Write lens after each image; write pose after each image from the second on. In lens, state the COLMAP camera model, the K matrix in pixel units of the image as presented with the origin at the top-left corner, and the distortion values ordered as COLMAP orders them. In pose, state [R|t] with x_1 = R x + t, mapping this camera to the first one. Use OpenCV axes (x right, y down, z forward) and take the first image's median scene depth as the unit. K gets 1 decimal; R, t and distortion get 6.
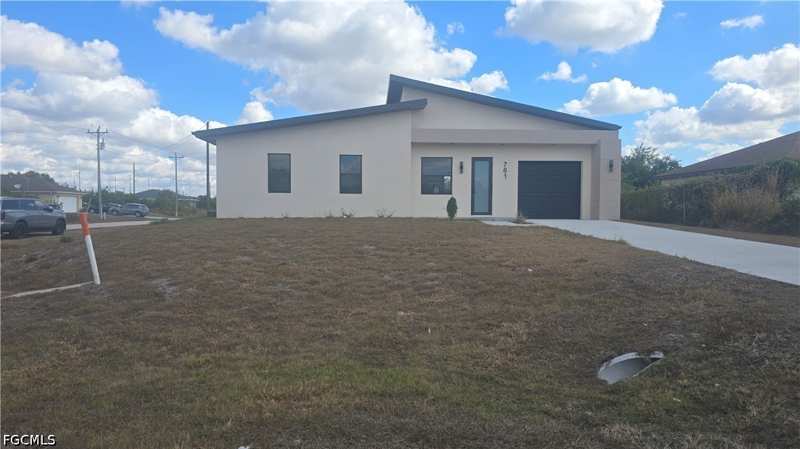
lens RADIAL K [[533.6, 0, 400.0], [0, 533.6, 224.5], [0, 0, 1]] dist [0.000781, 0.000244]
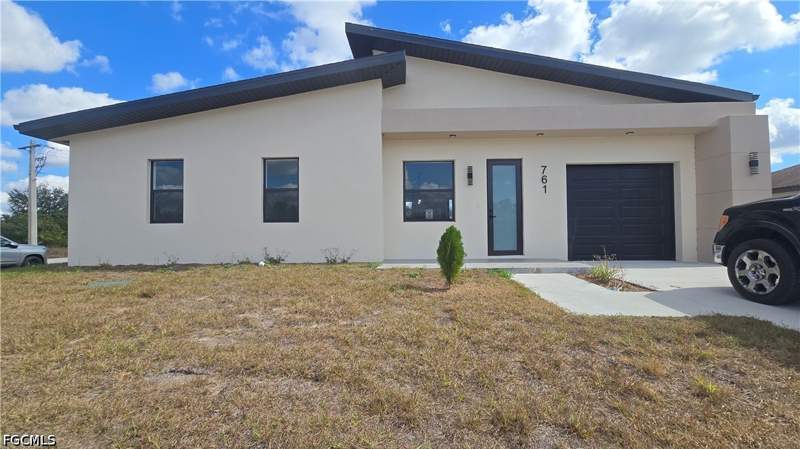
lens RADIAL K [[320.1, 0, 400.0], [0, 320.1, 224.5], [0, 0, 1]] dist [-0.000578, -0.000066]
pose [[0.995670, -0.015675, -0.091622, 0.069521], [0.010885, 0.998559, -0.052549, -0.034810], [0.092314, 0.051324, 0.994406, 0.640934]]
